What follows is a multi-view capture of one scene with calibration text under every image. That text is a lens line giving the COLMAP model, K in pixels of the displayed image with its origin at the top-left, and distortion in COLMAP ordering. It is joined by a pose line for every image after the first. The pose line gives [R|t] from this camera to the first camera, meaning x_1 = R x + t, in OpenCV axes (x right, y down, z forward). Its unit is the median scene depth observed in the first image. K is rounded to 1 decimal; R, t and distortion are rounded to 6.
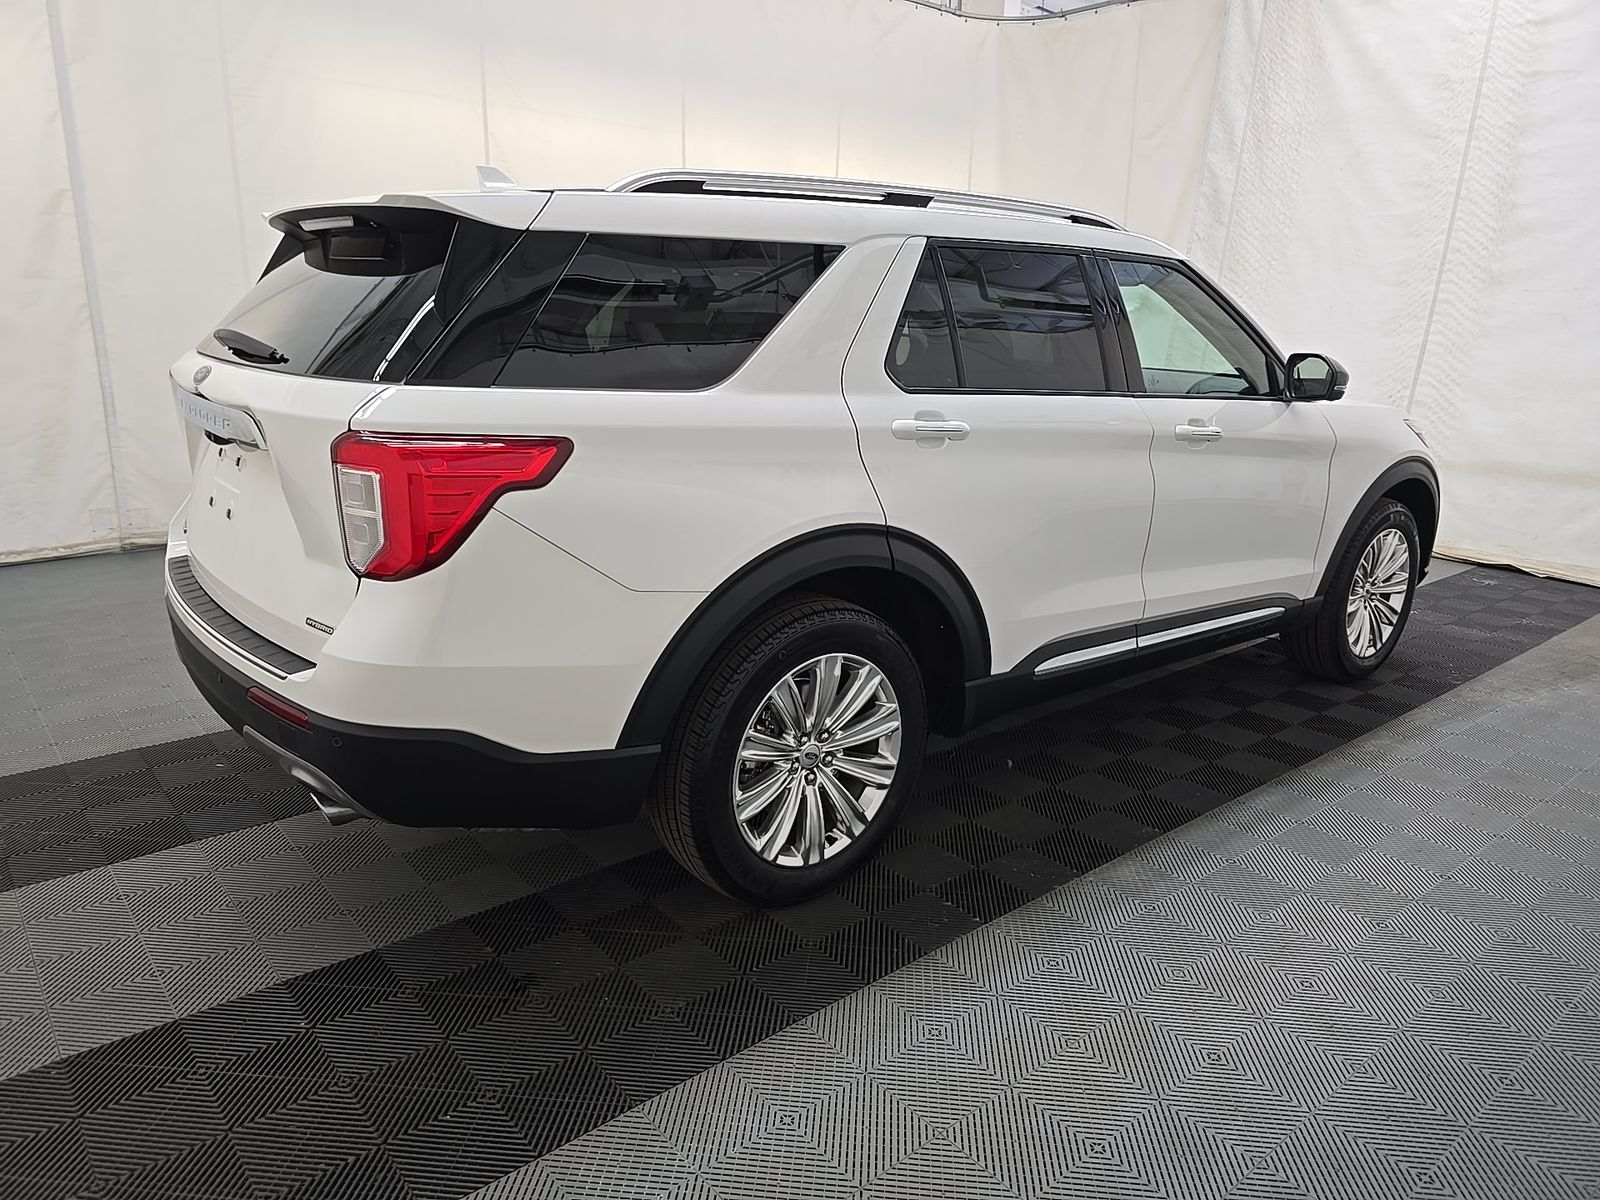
lens RADIAL K [[1104.2, 0, 800.0], [0, 1104.2, 600.0], [0, 0, 1]] dist [0.071353, -0.041588]
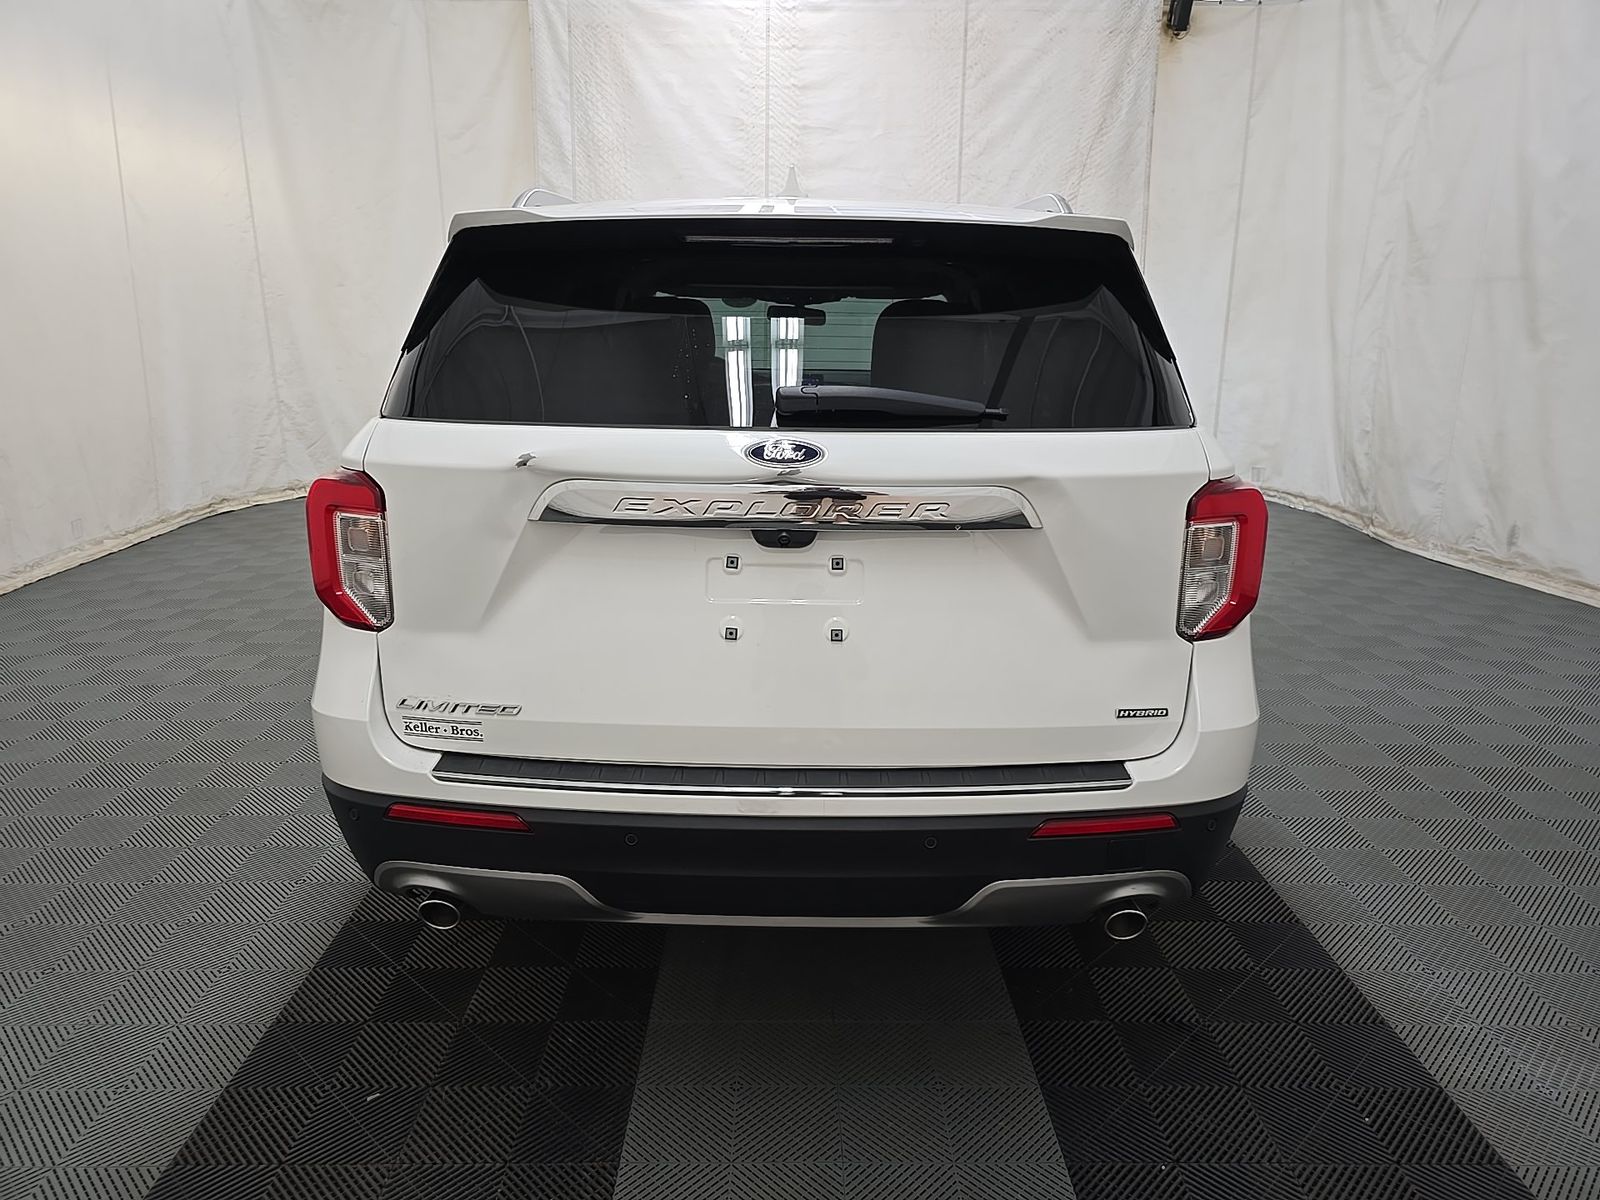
lens RADIAL K [[1104.2, 0, 800.0], [0, 1104.2, 600.0], [0, 0, 1]] dist [0.071353, -0.041588]
pose [[0.625990, -0.219983, 0.748161, -0.412255], [0.216569, 0.970690, 0.104209, -0.070588], [-0.749156, 0.096794, 0.655283, 0.211366]]
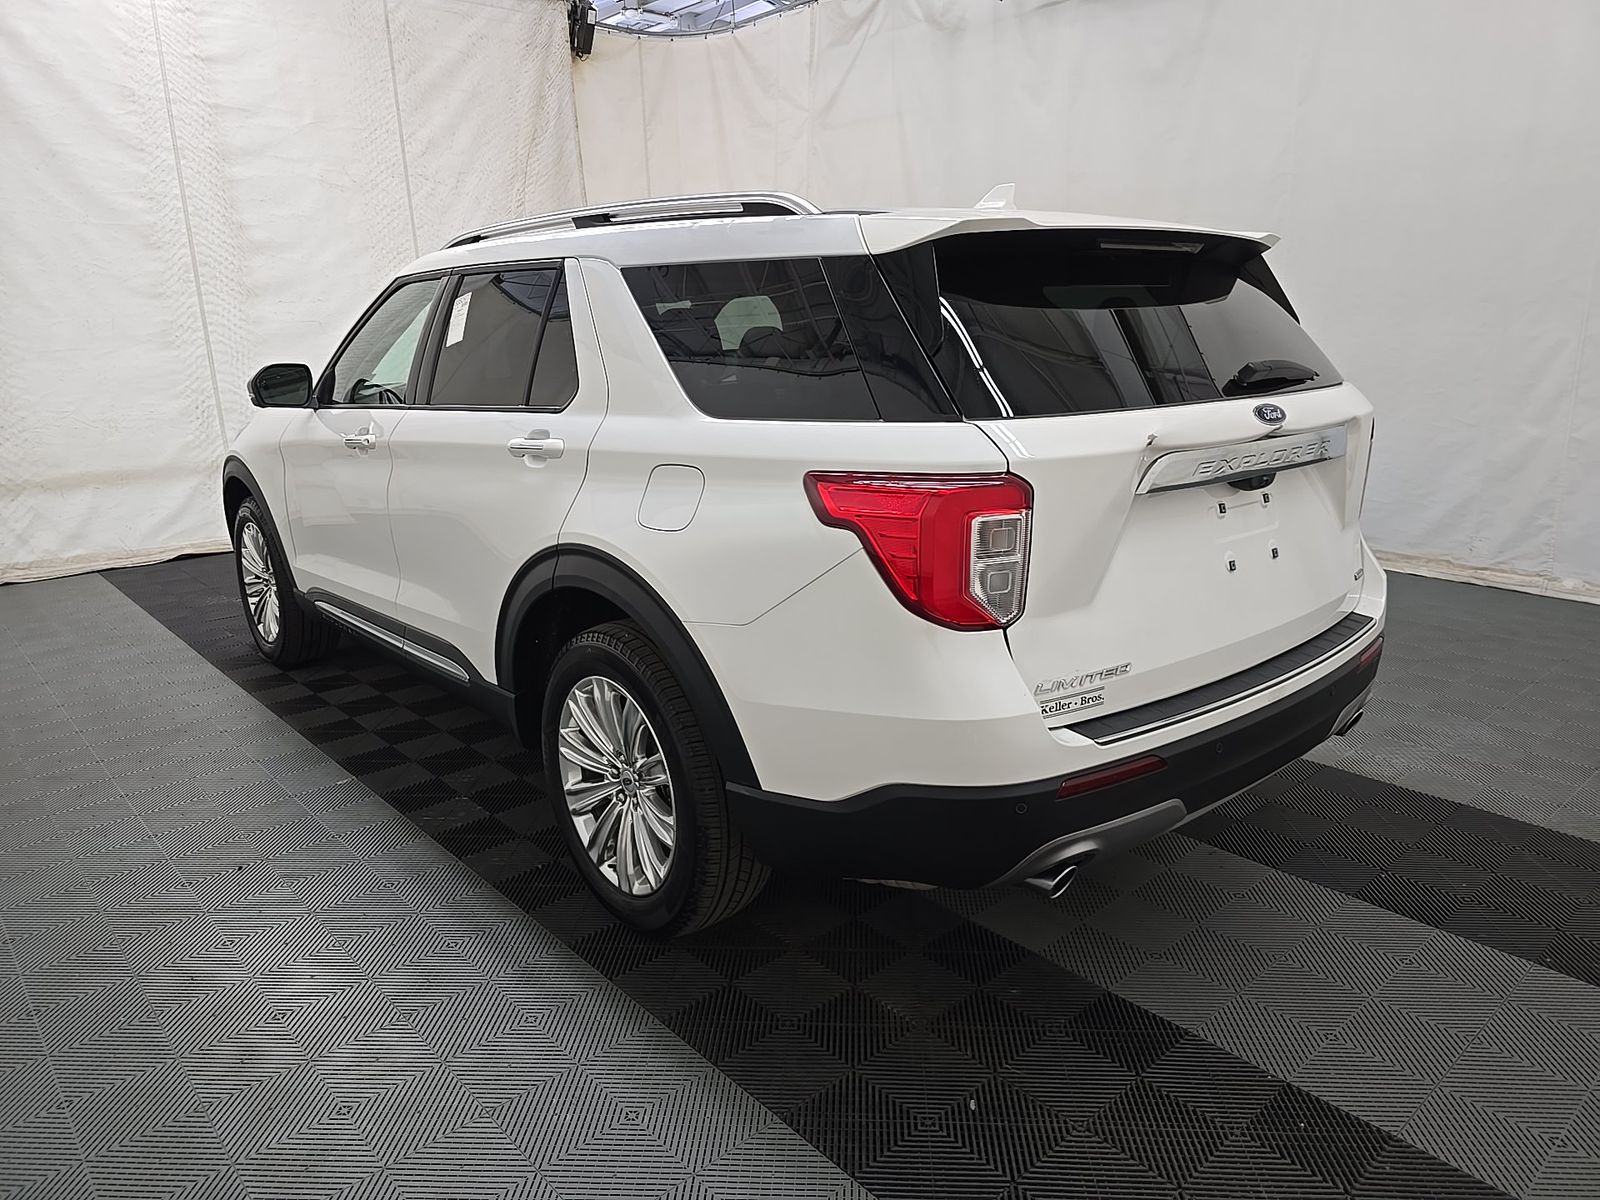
lens RADIAL K [[1104.2, 0, 800.0], [0, 1104.2, 600.0], [0, 0, 1]] dist [0.071353, -0.041588]
pose [[-0.033843, -0.279552, 0.959534, -0.543190], [0.283731, 0.917895, 0.277428, -0.159001], [-0.958307, 0.281638, 0.048253, 0.515226]]
